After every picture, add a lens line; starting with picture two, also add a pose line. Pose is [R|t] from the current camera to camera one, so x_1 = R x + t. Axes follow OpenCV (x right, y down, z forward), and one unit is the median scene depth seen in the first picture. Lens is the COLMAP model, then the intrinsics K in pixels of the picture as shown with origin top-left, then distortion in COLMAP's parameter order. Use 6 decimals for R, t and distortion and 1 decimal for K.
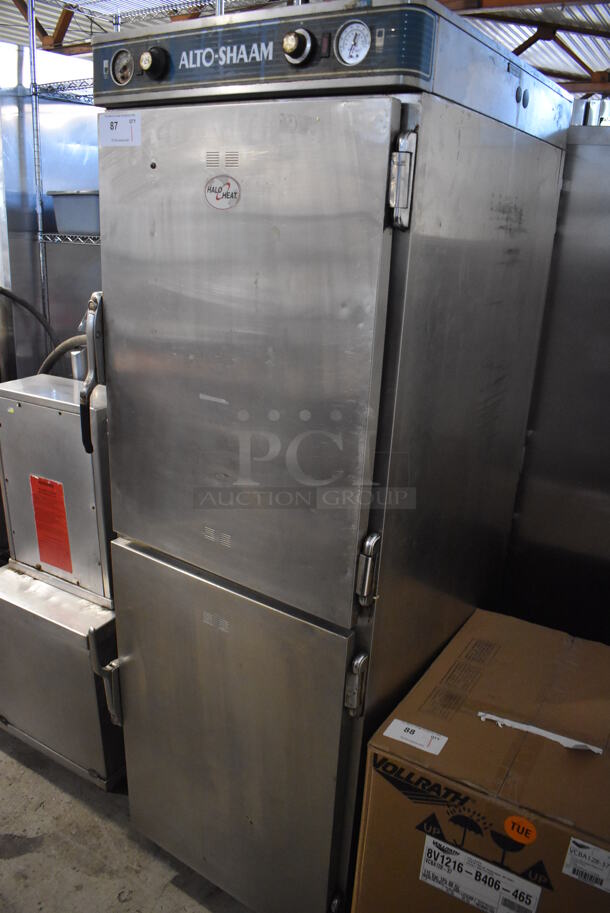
lens RADIAL K [[704.3, 0, 311.5], [0, 704.3, 458.4], [0, 0, 1]] dist [-0.086821, 0.006000]
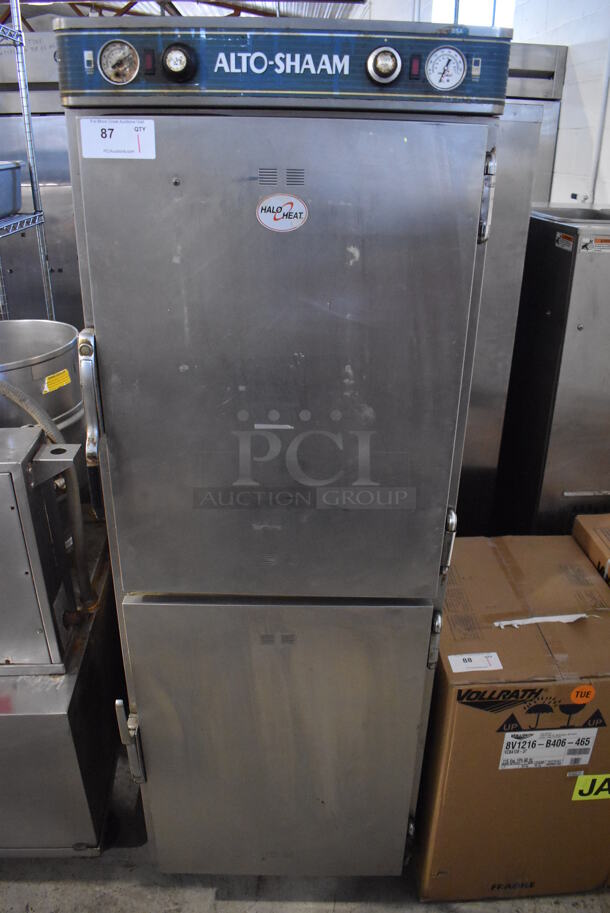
lens RADIAL K [[704.3, 0, 310.3], [0, 704.3, 456.9], [0, 0, 1]] dist [-0.086821, 0.006000]
pose [[0.828210, -0.265594, 0.493485, -0.640797], [0.206884, 0.963267, 0.171219, -0.218456], [-0.520832, -0.039711, 0.852735, 0.171118]]
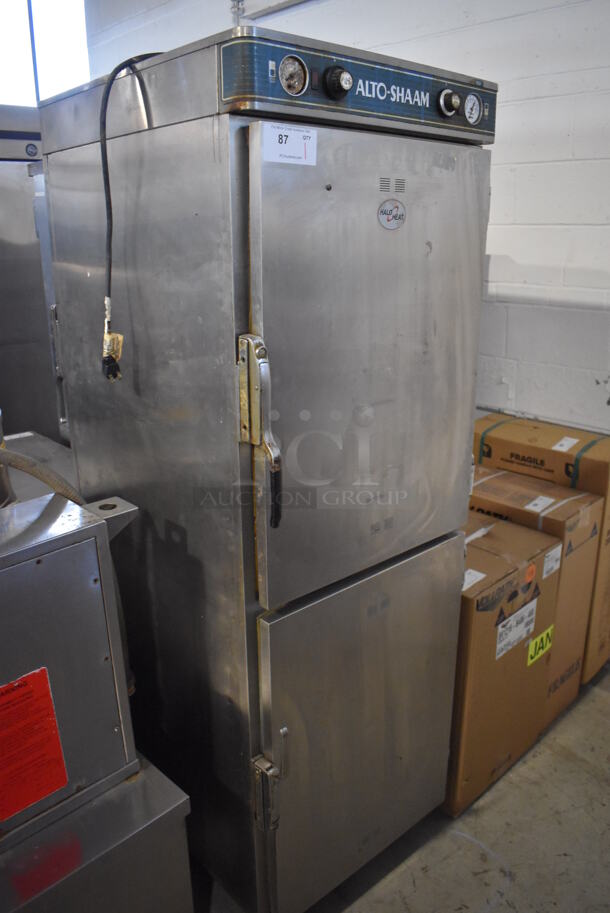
lens RADIAL K [[704.3, 0, 307.1], [0, 704.3, 459.5], [0, 0, 1]] dist [-0.086821, 0.006000]
pose [[0.251632, -0.354247, 0.900661, -1.307192], [0.336859, 0.904475, 0.261633, -0.363597], [-0.907308, 0.237561, 0.346926, 0.823994]]
